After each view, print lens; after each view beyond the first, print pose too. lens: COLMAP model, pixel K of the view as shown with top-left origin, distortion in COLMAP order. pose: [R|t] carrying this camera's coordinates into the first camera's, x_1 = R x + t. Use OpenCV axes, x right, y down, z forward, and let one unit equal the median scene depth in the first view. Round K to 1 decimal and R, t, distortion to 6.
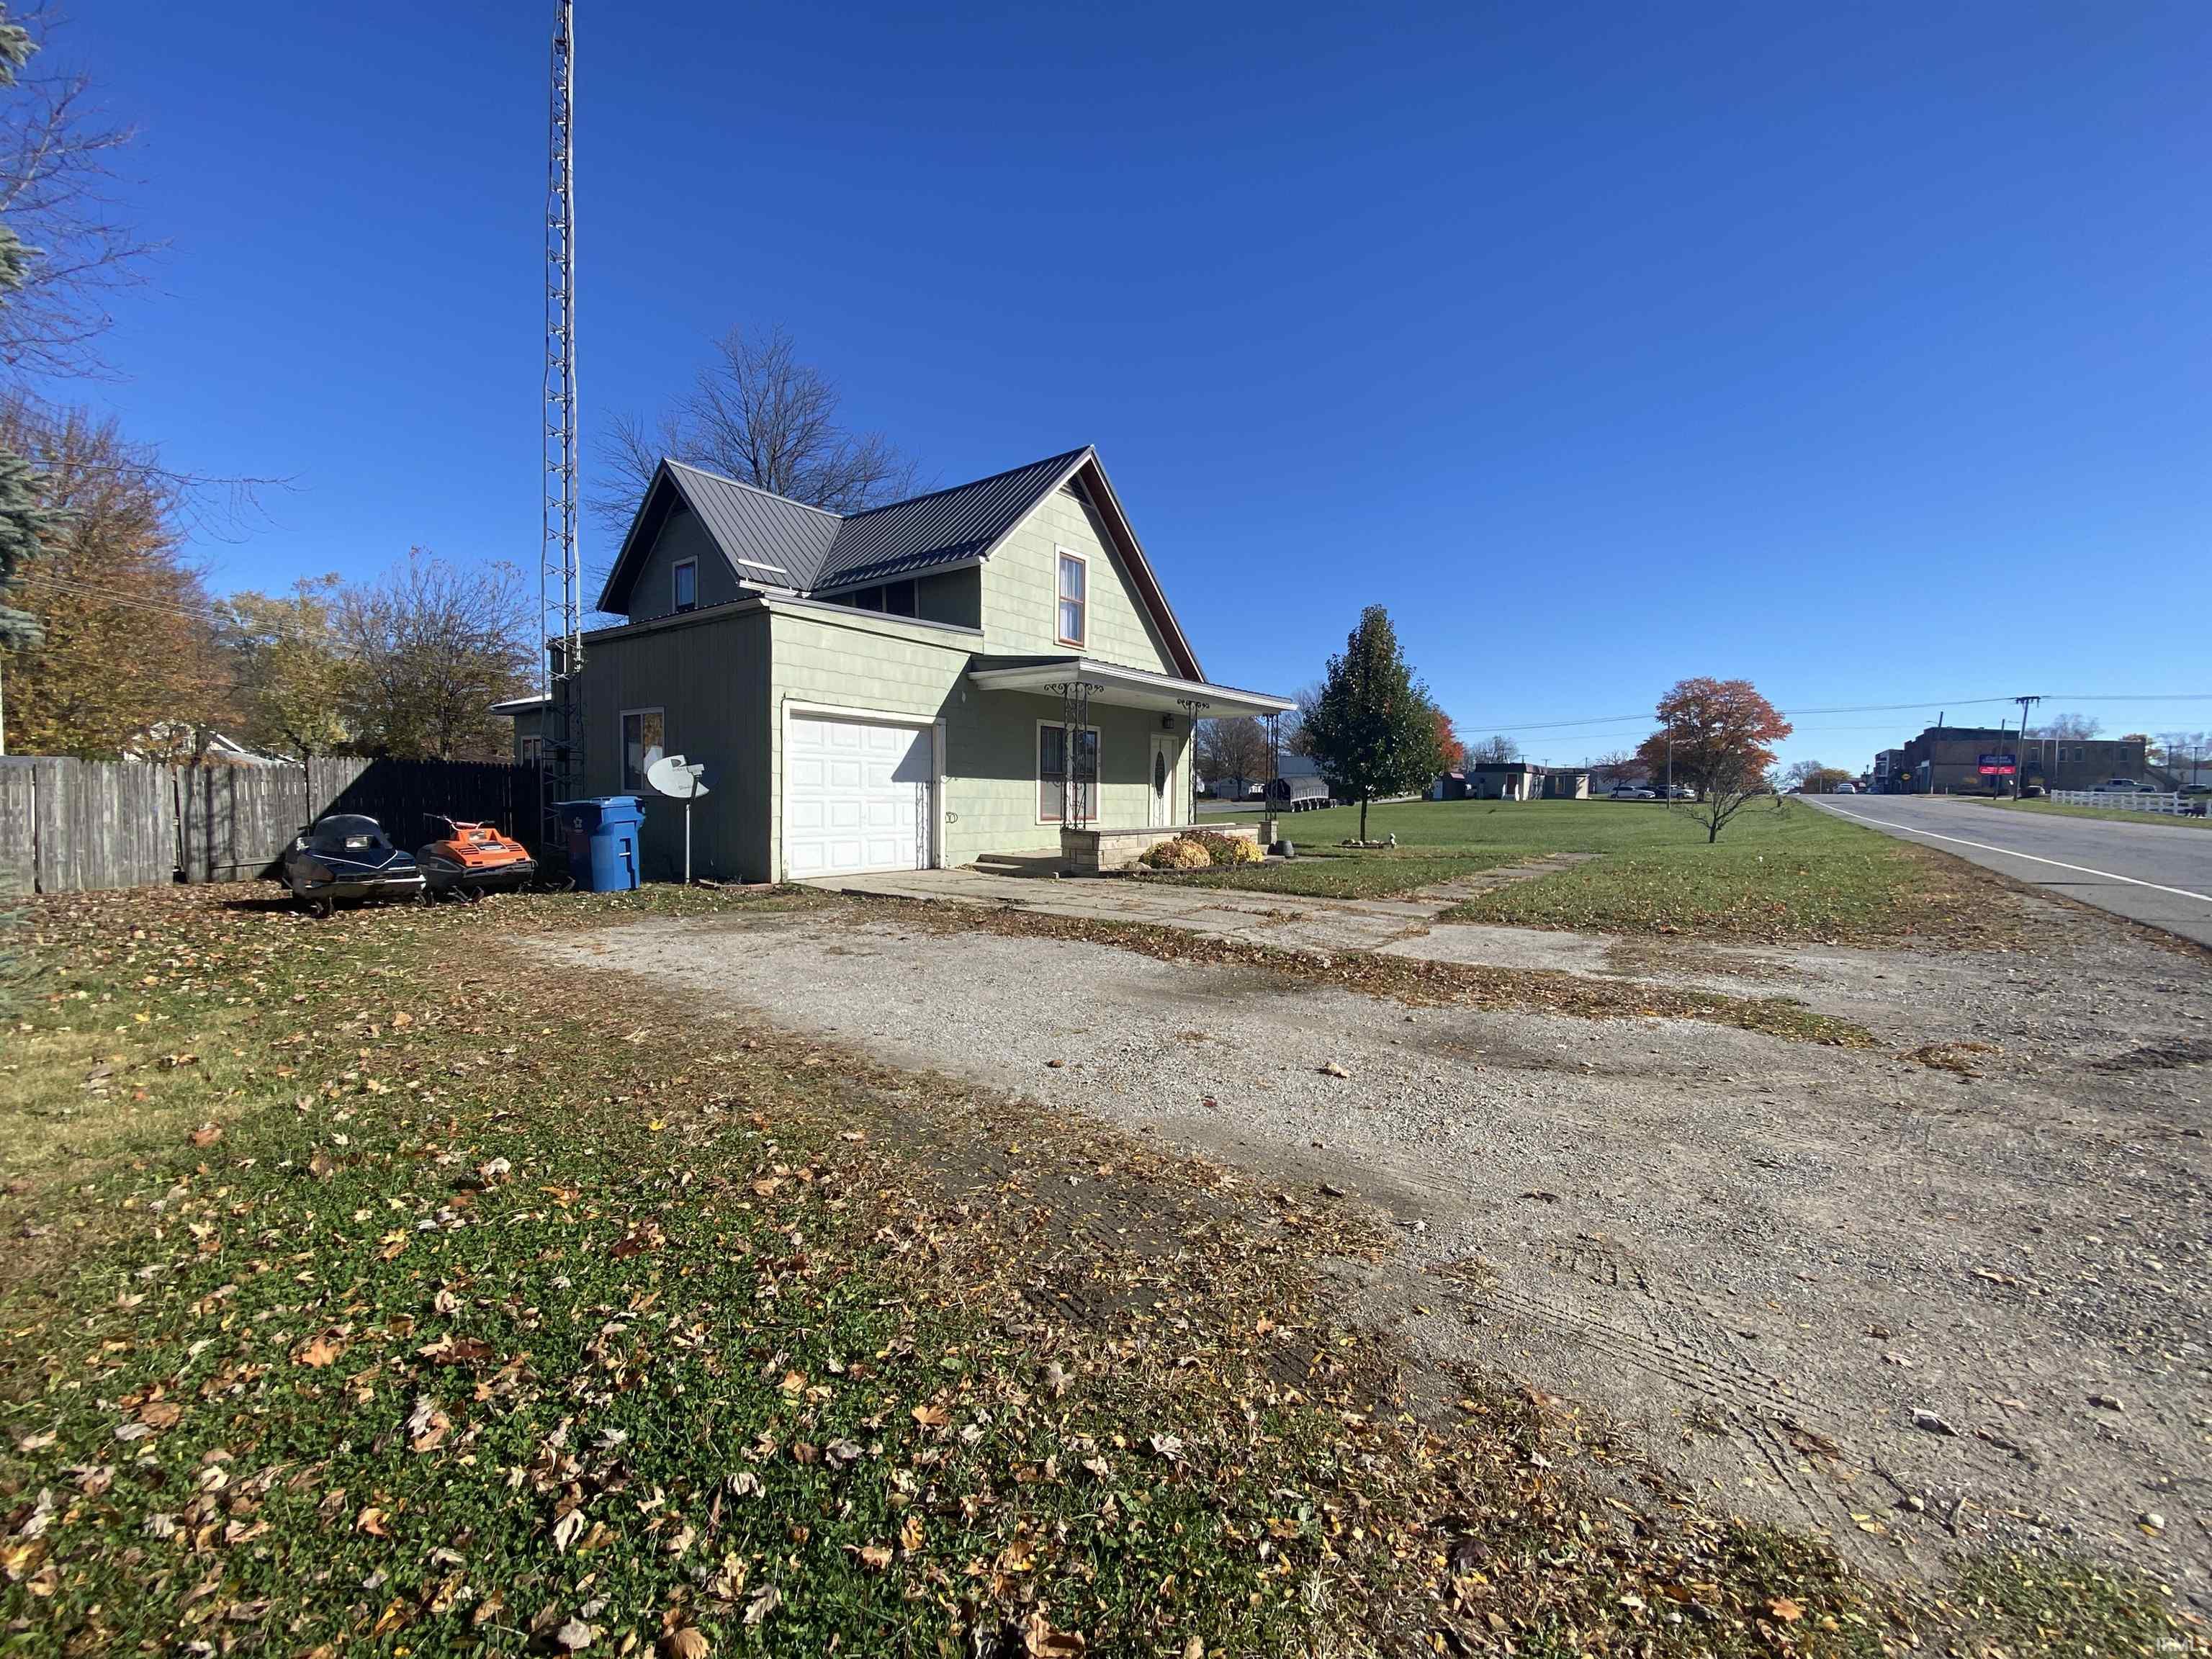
lens RADIAL K [[892.1, 0, 1106.2], [0, 892.1, 828.3], [0, 0, 1]] dist [0.009550, -0.014969]
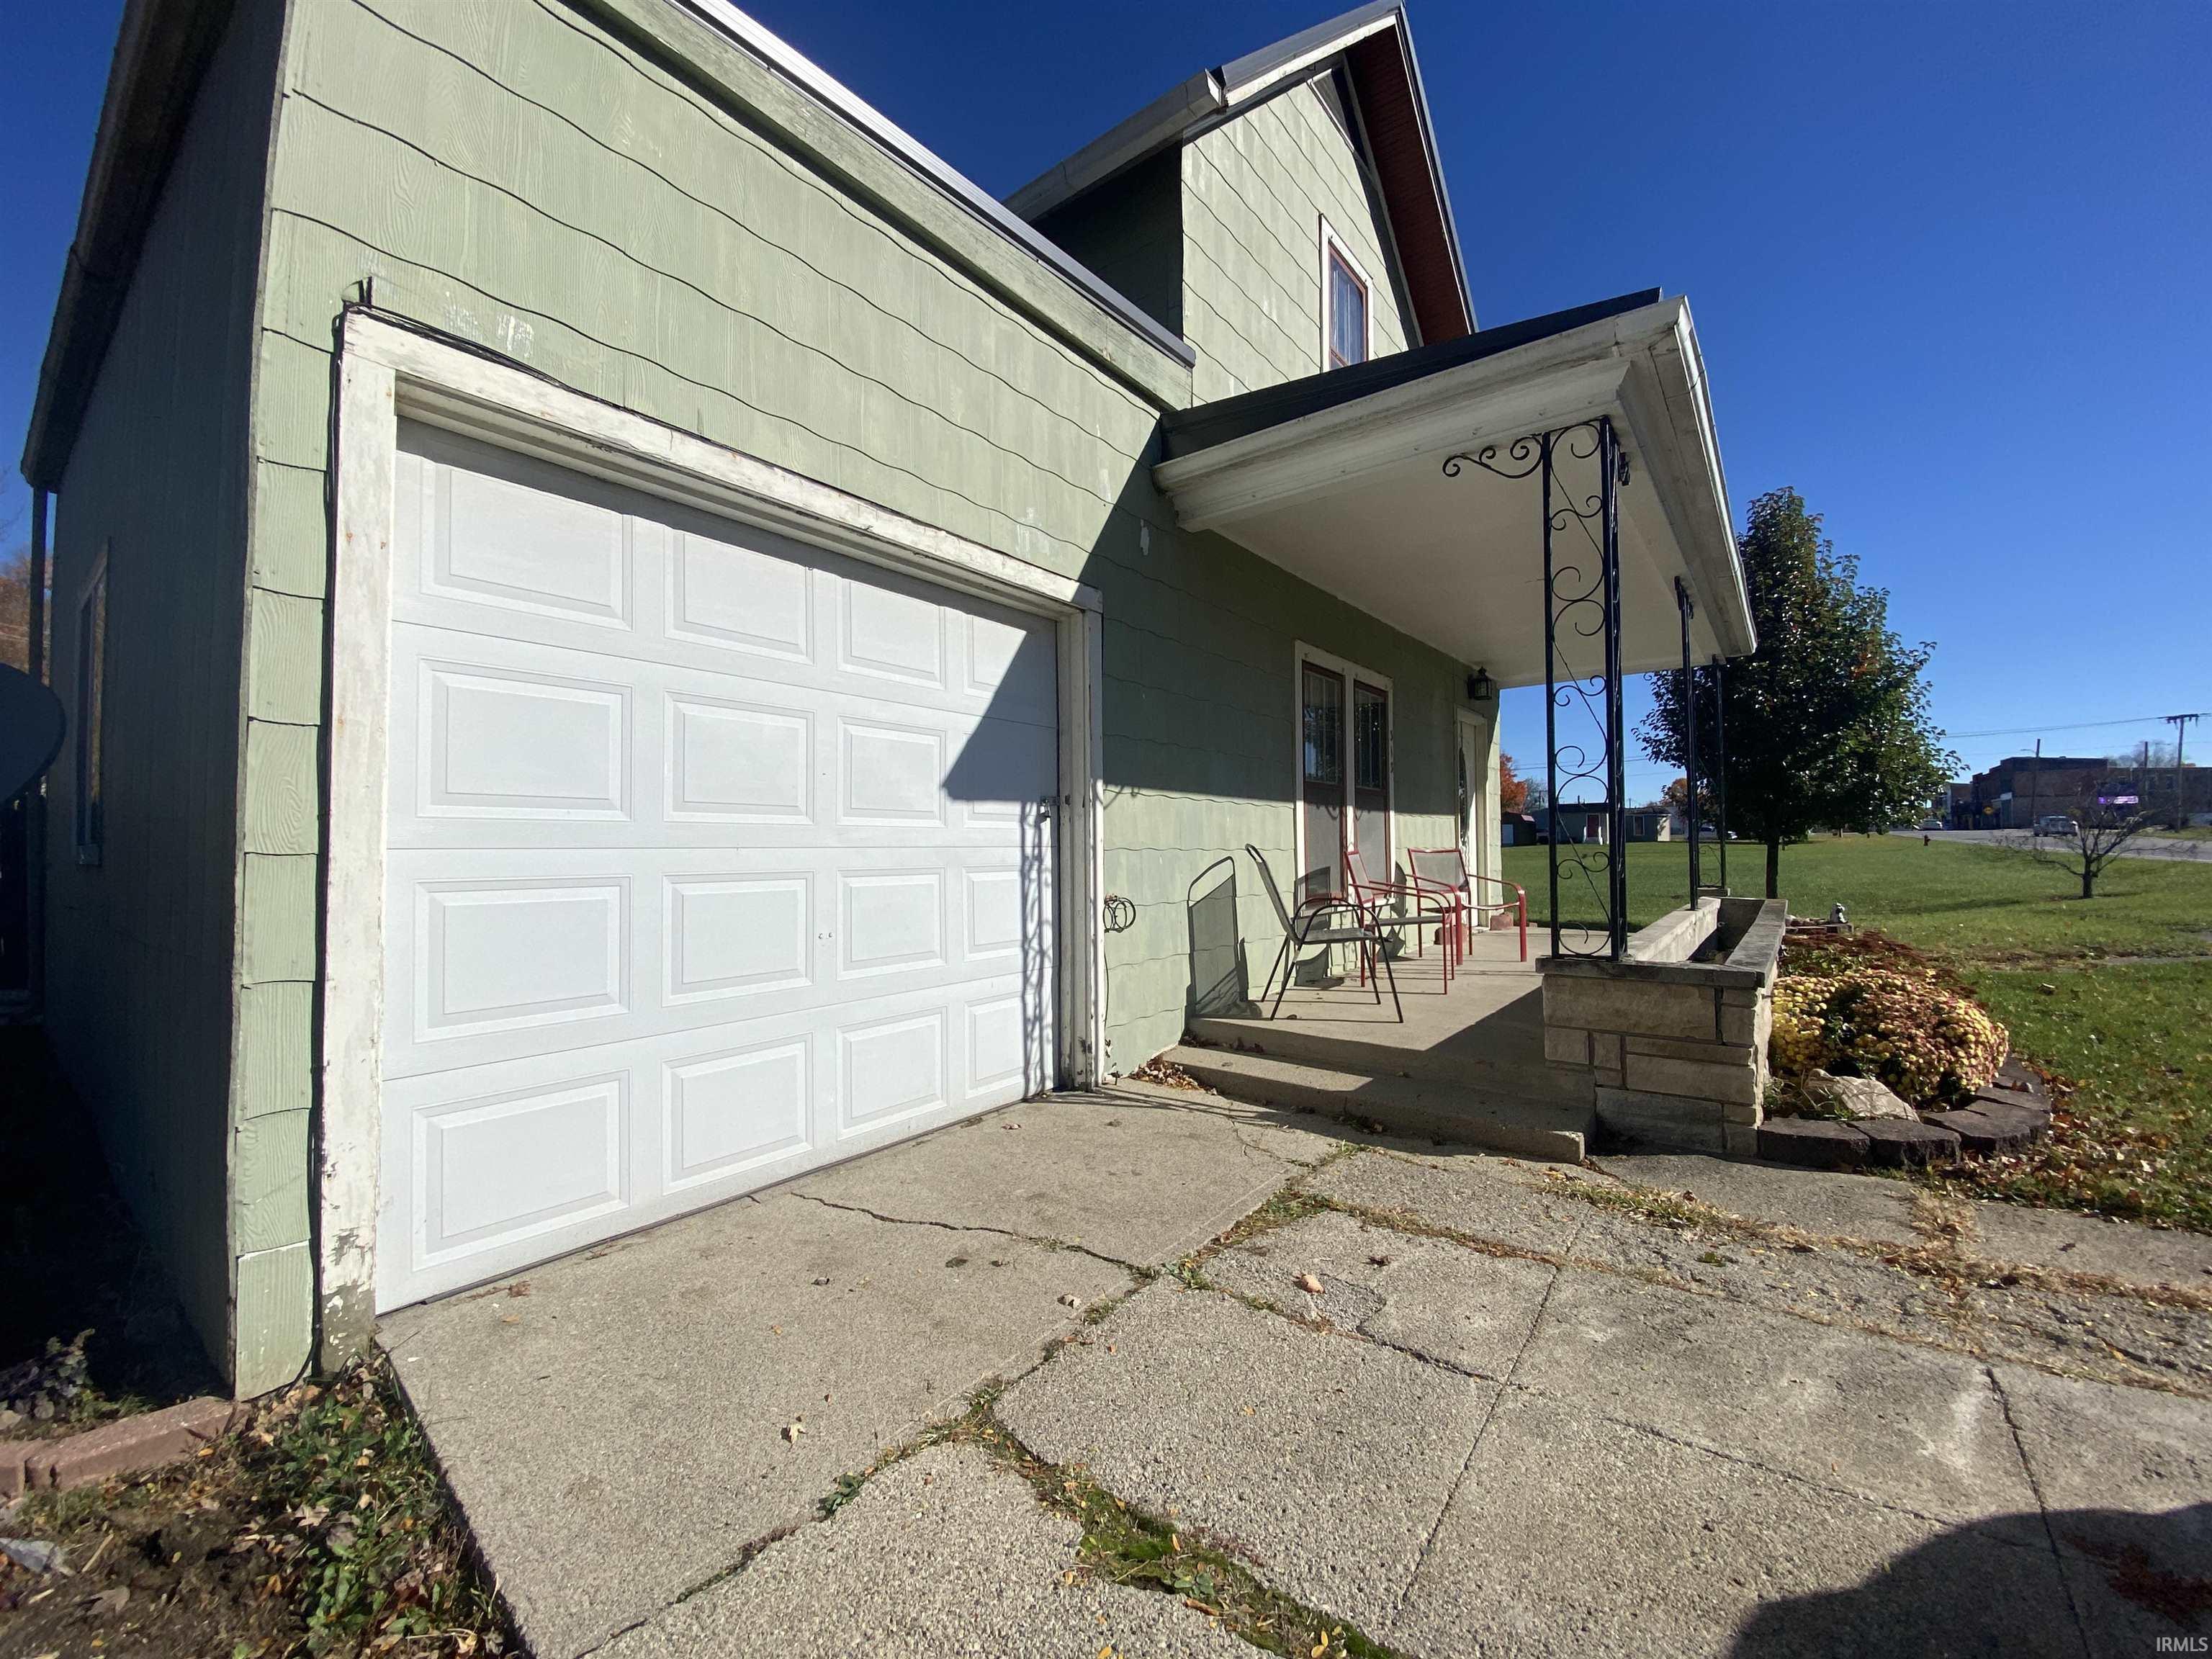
lens RADIAL K [[892.1, 0, 1105.7], [0, 892.1, 832.3], [0, 0, 1]] dist [0.009550, -0.014969]
pose [[0.999826, -0.018574, -0.001970, -0.170865], [0.018440, 0.998357, -0.054247, -0.023269], [0.002974, 0.054201, 0.998526, 0.662078]]
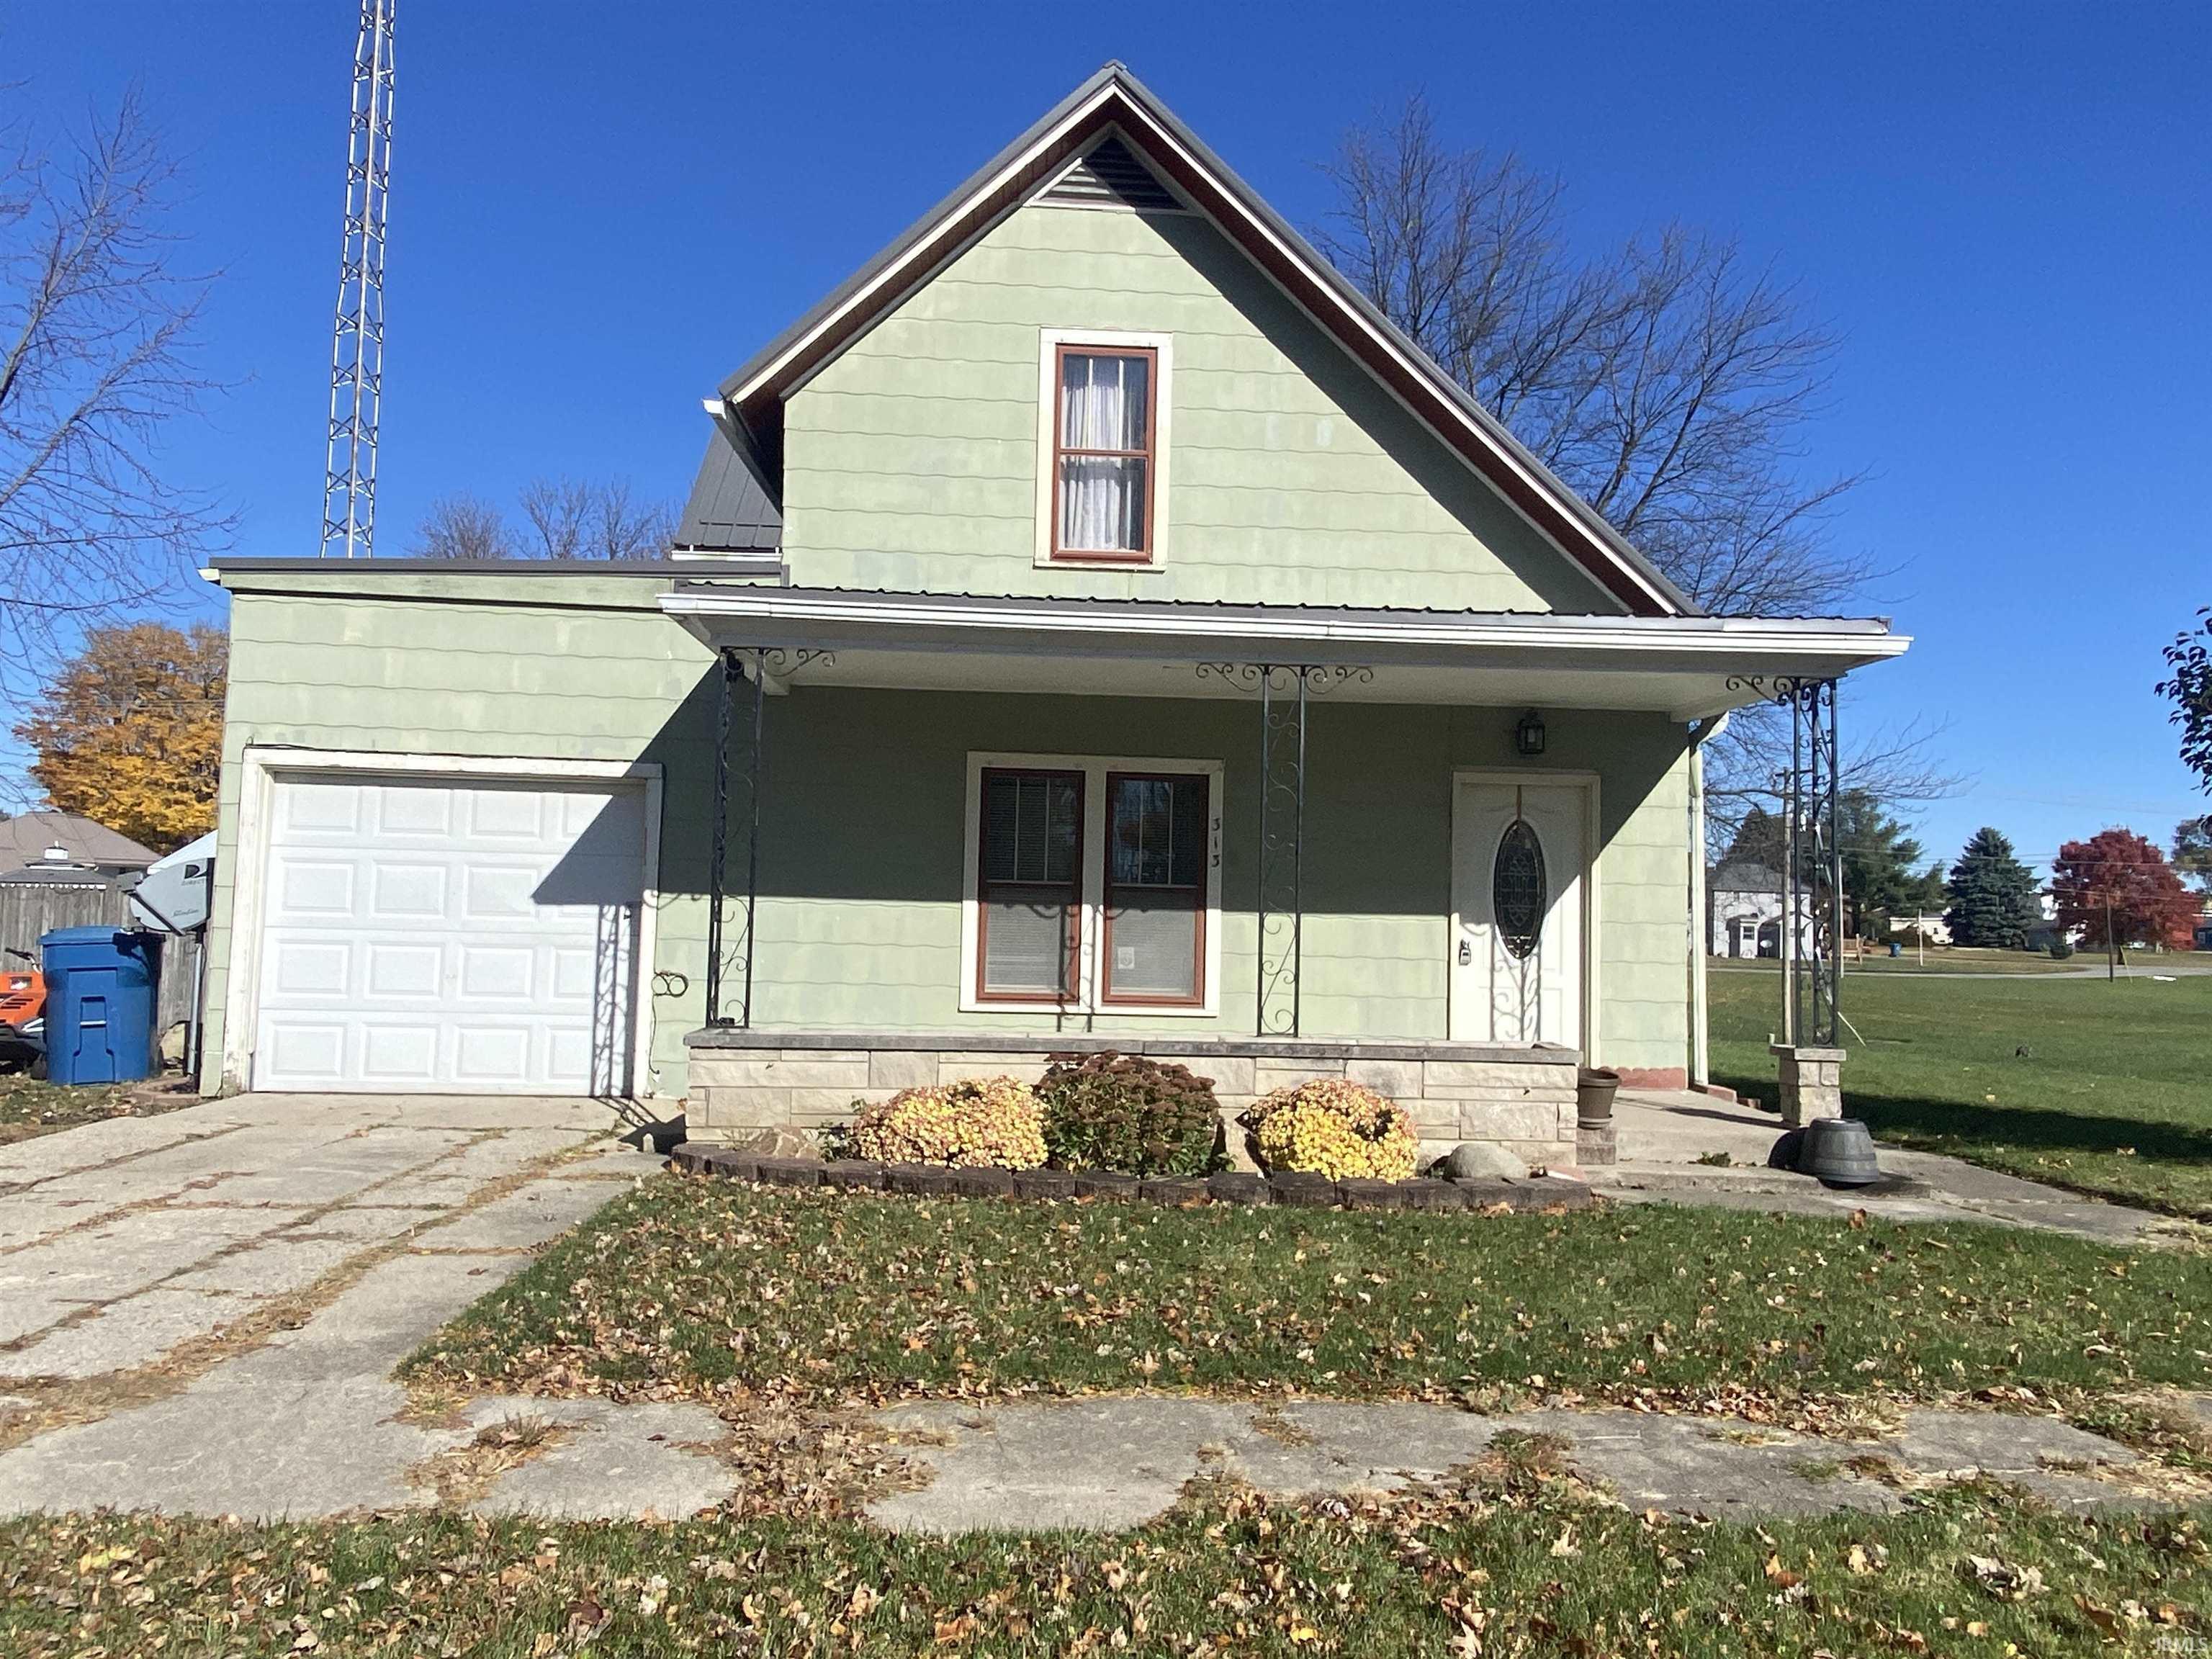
lens RADIAL K [[1568.5, 0, 1103.9], [0, 1568.5, 809.7], [0, 0, 1]] dist [0.038017, -0.000893]
pose [[0.642304, -0.052583, -0.764644, 0.544991], [-0.046136, 0.993182, -0.107053, -0.023760], [0.765060, 0.104039, 0.635499, 0.632515]]
